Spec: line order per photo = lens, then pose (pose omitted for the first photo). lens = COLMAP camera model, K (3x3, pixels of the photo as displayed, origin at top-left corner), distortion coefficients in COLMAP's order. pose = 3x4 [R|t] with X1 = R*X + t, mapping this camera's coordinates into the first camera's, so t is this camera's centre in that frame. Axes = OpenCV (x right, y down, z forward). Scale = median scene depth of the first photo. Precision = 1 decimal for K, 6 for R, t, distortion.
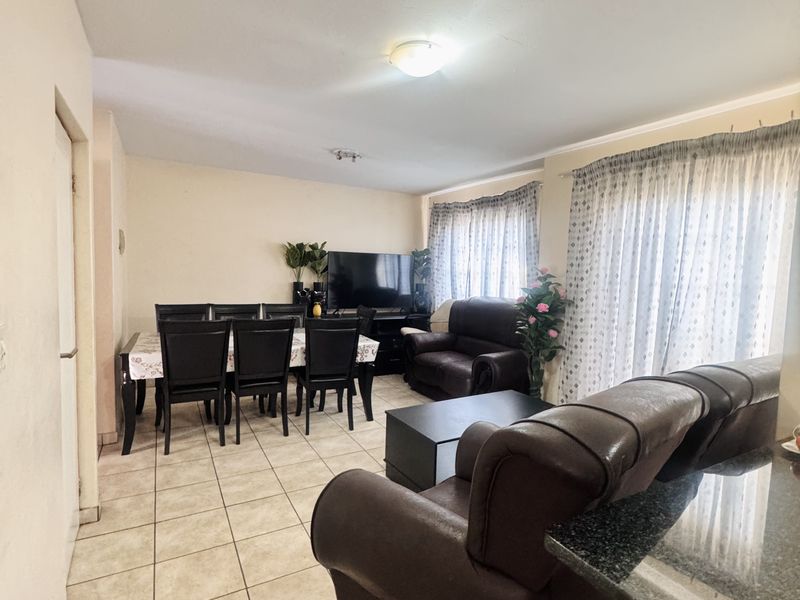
lens RADIAL K [[424.3, 0, 399.7], [0, 424.3, 296.8], [0, 0, 1]] dist [0.000974, -0.000046]
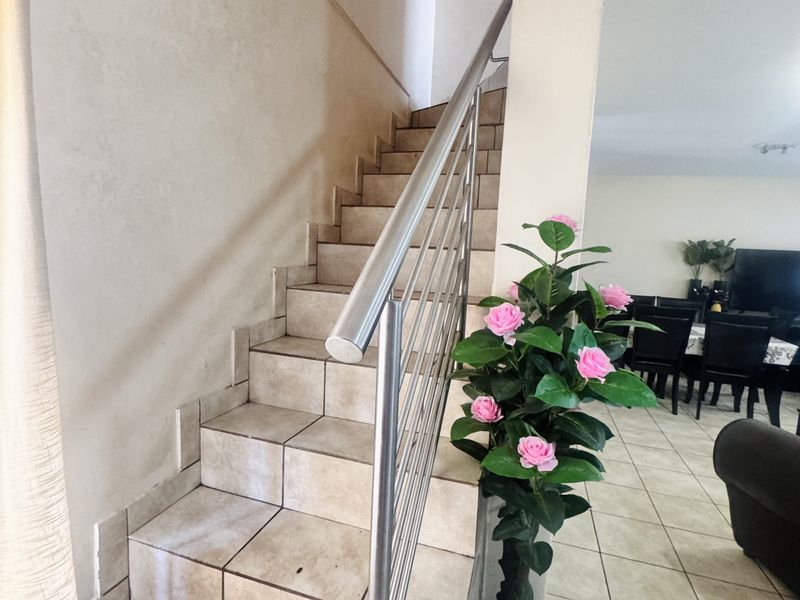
lens RADIAL K [[424.3, 0, 399.7], [0, 424.3, 296.8], [0, 0, 1]] dist [0.000974, -0.000046]
pose [[0.680578, 0.081920, -0.728082, 0.023503], [-0.076186, 0.996255, 0.040878, 0.024068], [0.728704, 0.027649, 0.684271, -0.252994]]
